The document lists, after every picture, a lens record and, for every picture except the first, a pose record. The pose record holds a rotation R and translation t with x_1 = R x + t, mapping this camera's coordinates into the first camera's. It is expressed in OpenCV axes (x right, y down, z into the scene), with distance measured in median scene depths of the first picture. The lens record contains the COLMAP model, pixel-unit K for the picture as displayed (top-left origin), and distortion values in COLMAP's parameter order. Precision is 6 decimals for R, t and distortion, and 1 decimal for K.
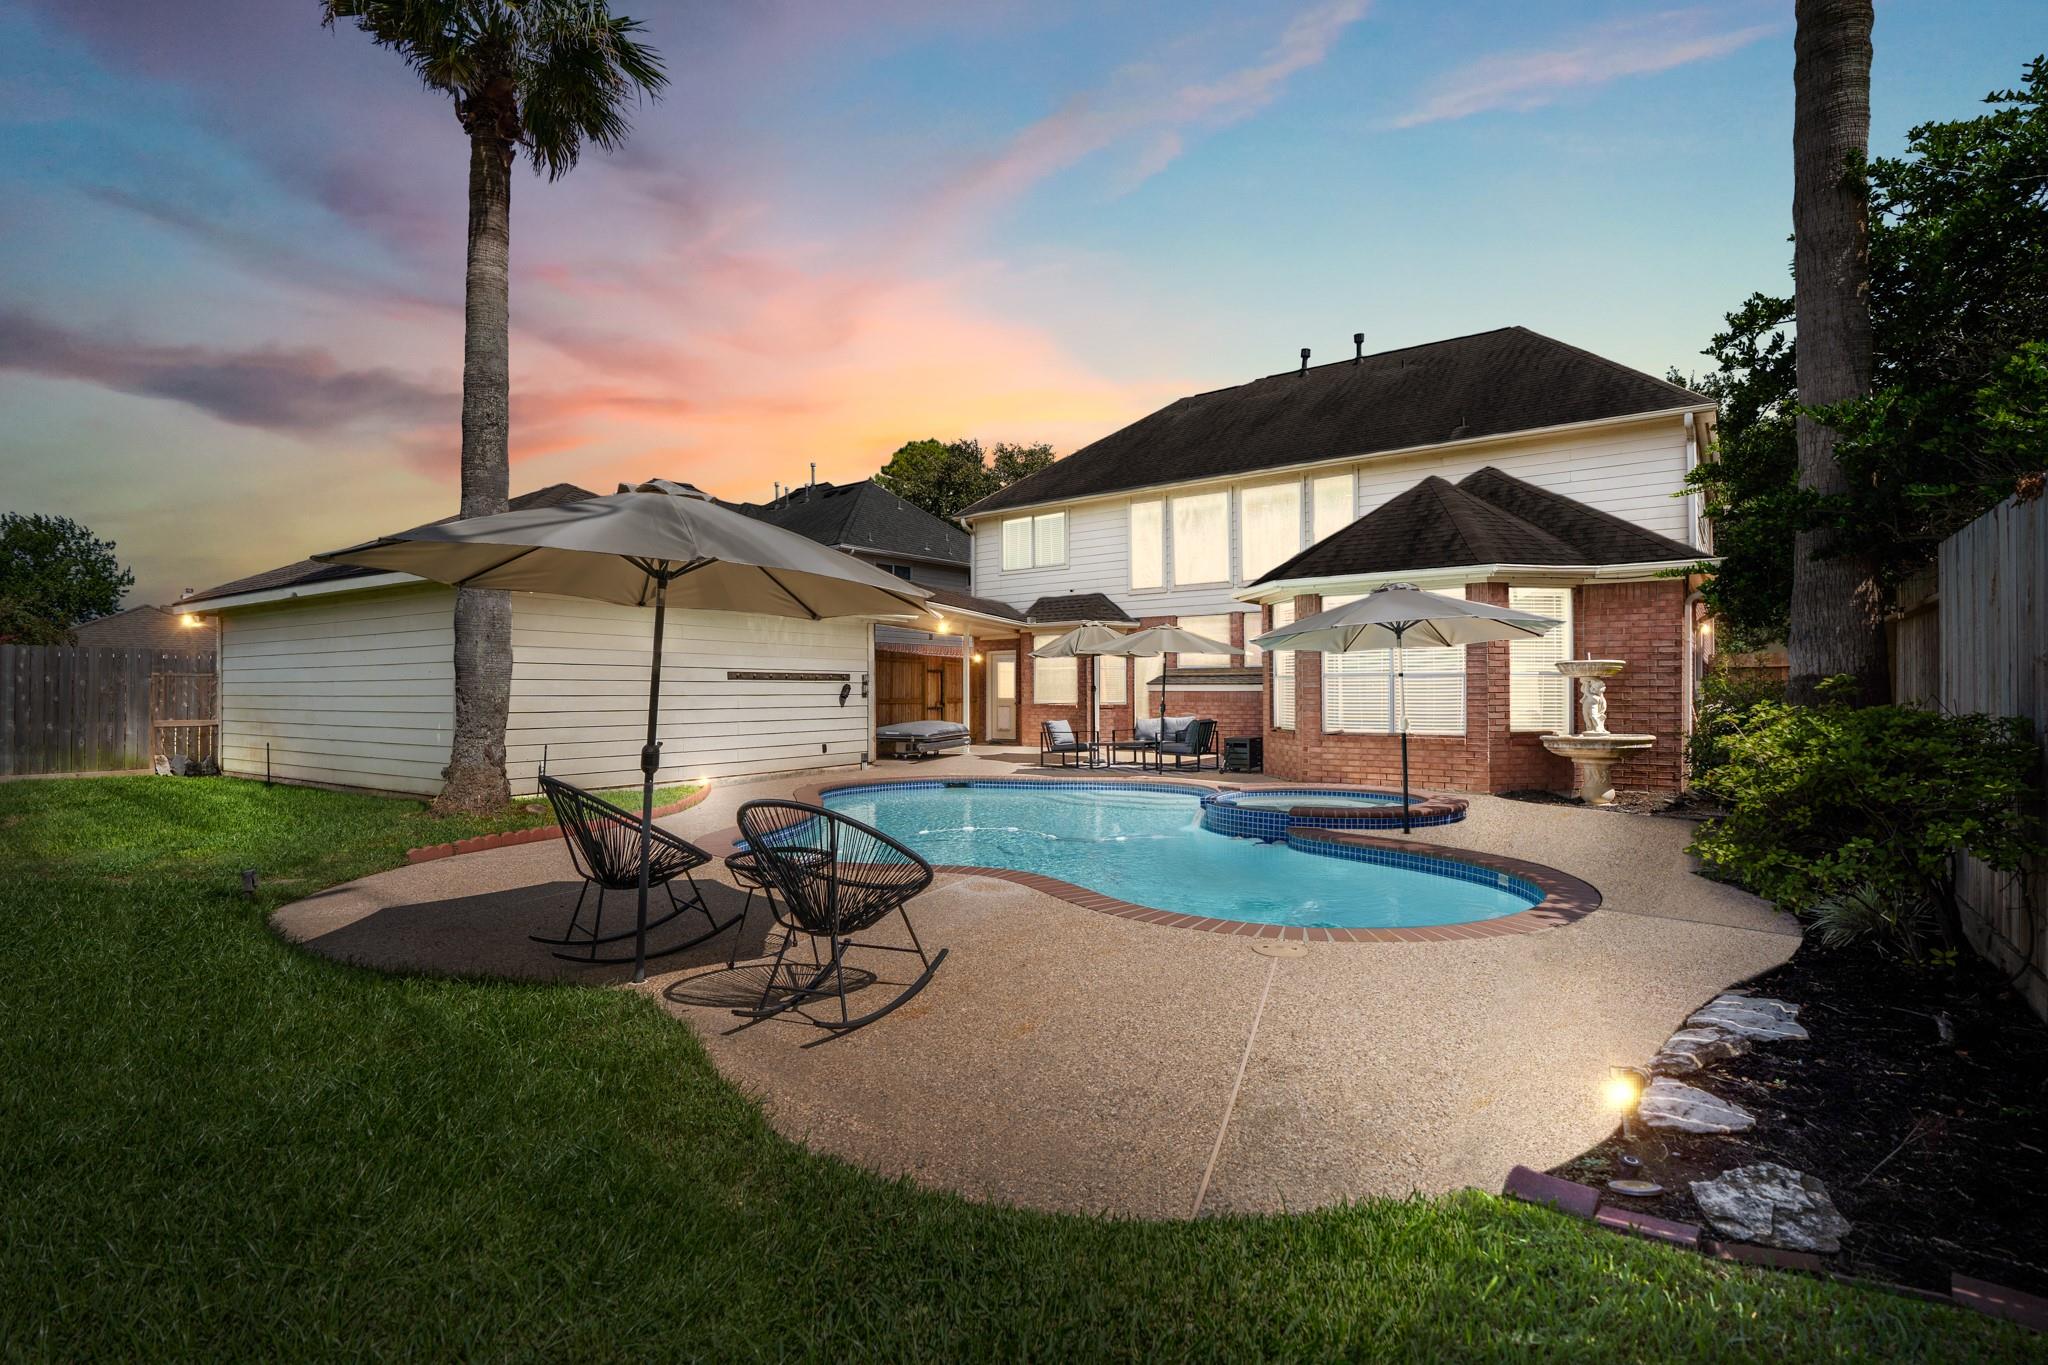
lens RADIAL K [[986.4, 0, 1024.0], [0, 986.4, 682.5], [0, 0, 1]] dist [-0.001438, -0.000180]
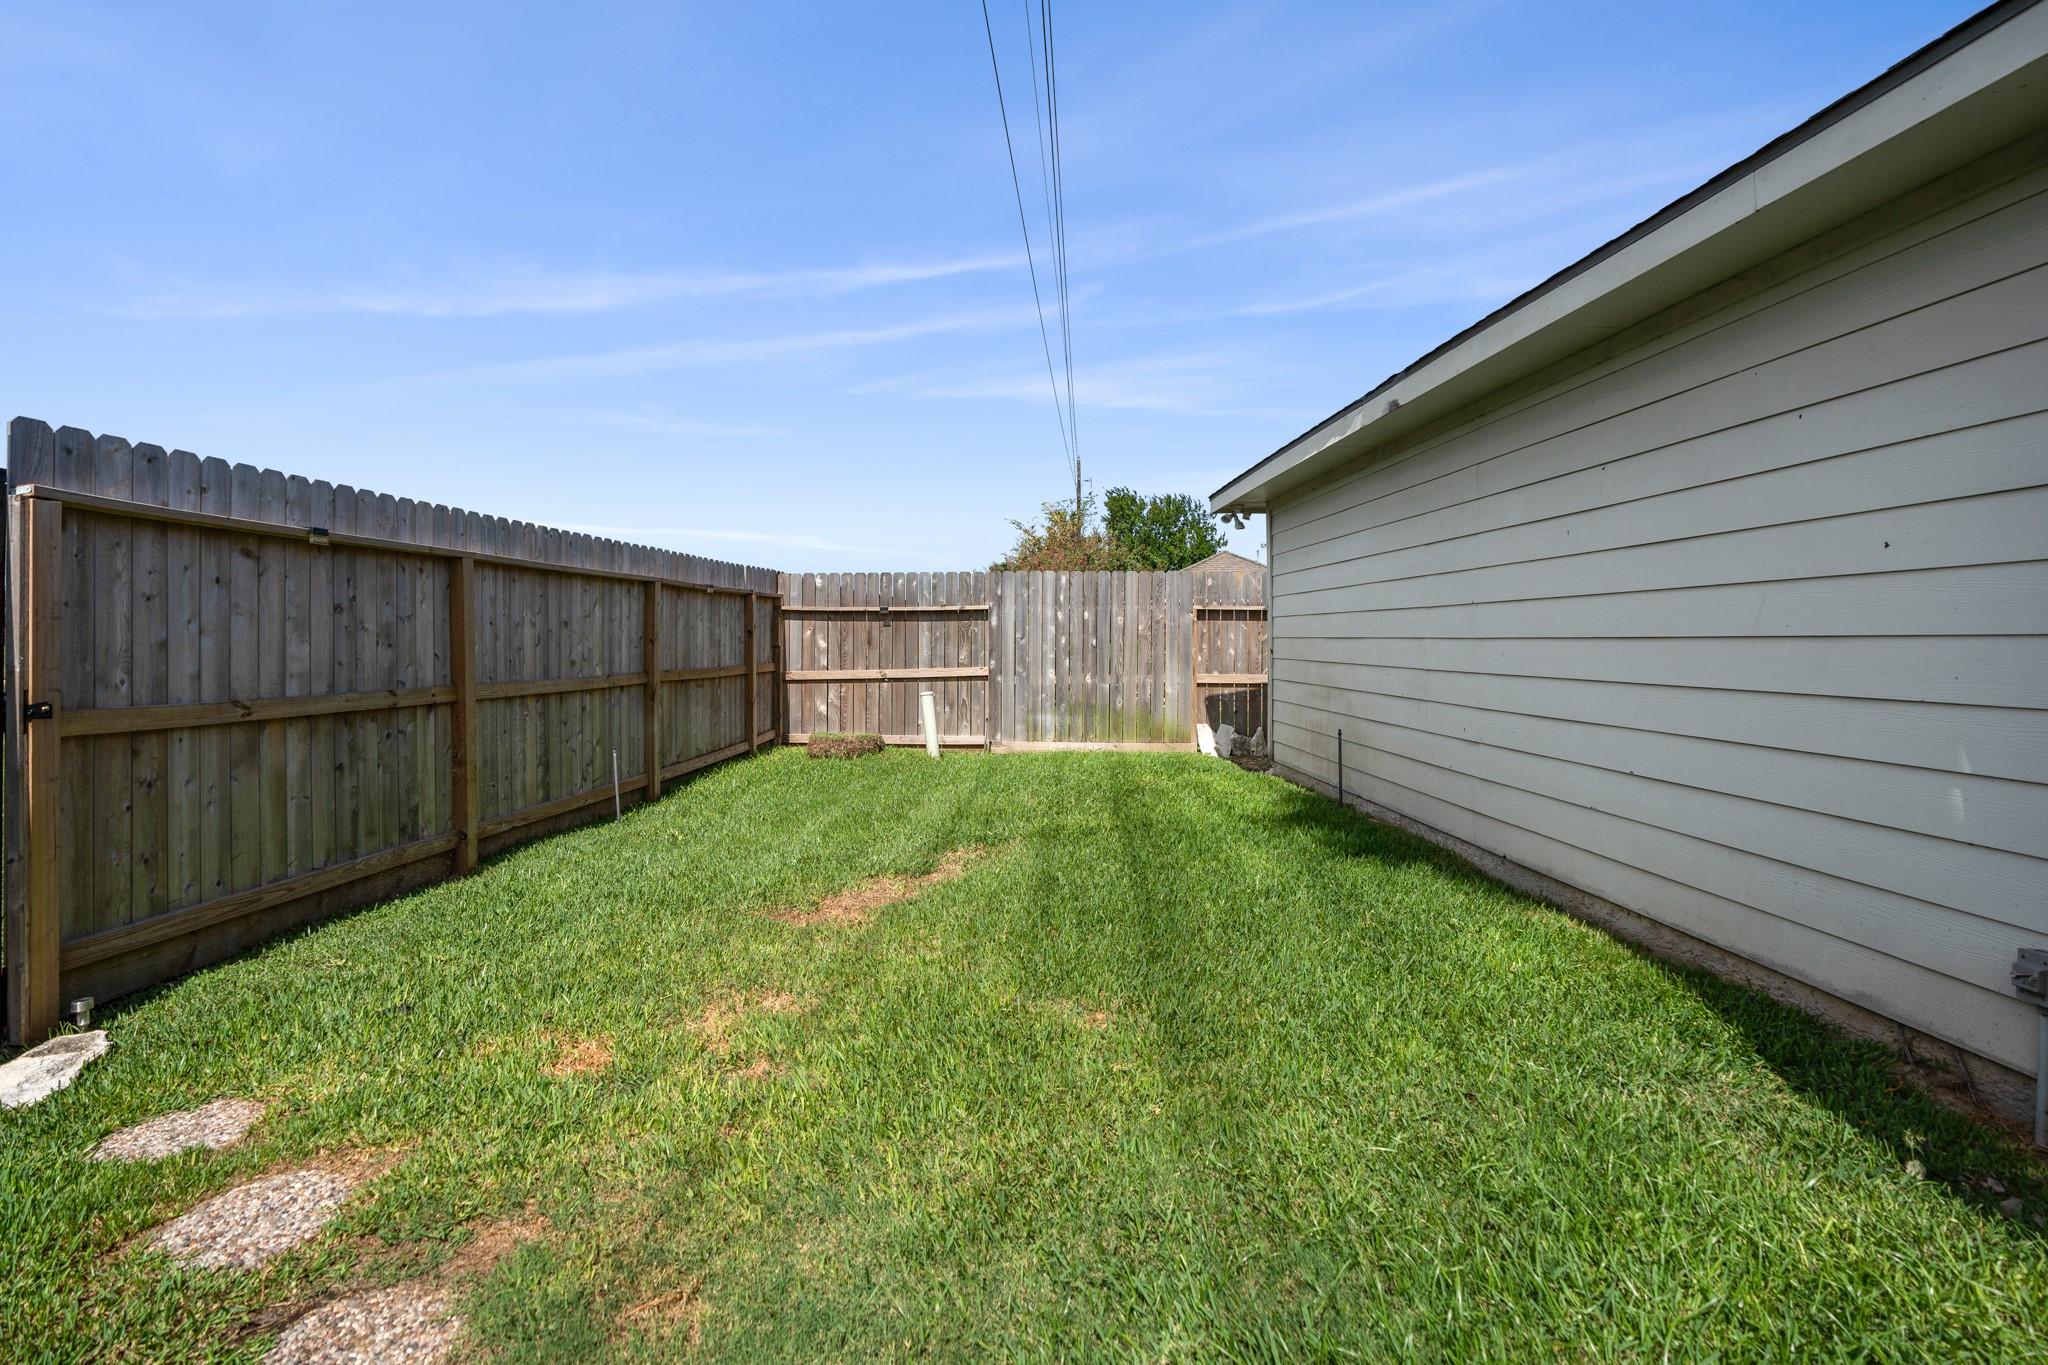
lens RADIAL K [[986.4, 0, 1024.0], [0, 986.4, 682.5], [0, 0, 1]] dist [-0.001438, -0.000180]
pose [[0.587632, 0.035568, -0.808346, -0.422152], [0.012653, 0.998507, 0.053134, 0.006972], [0.809029, -0.041451, 0.586305, 0.532447]]
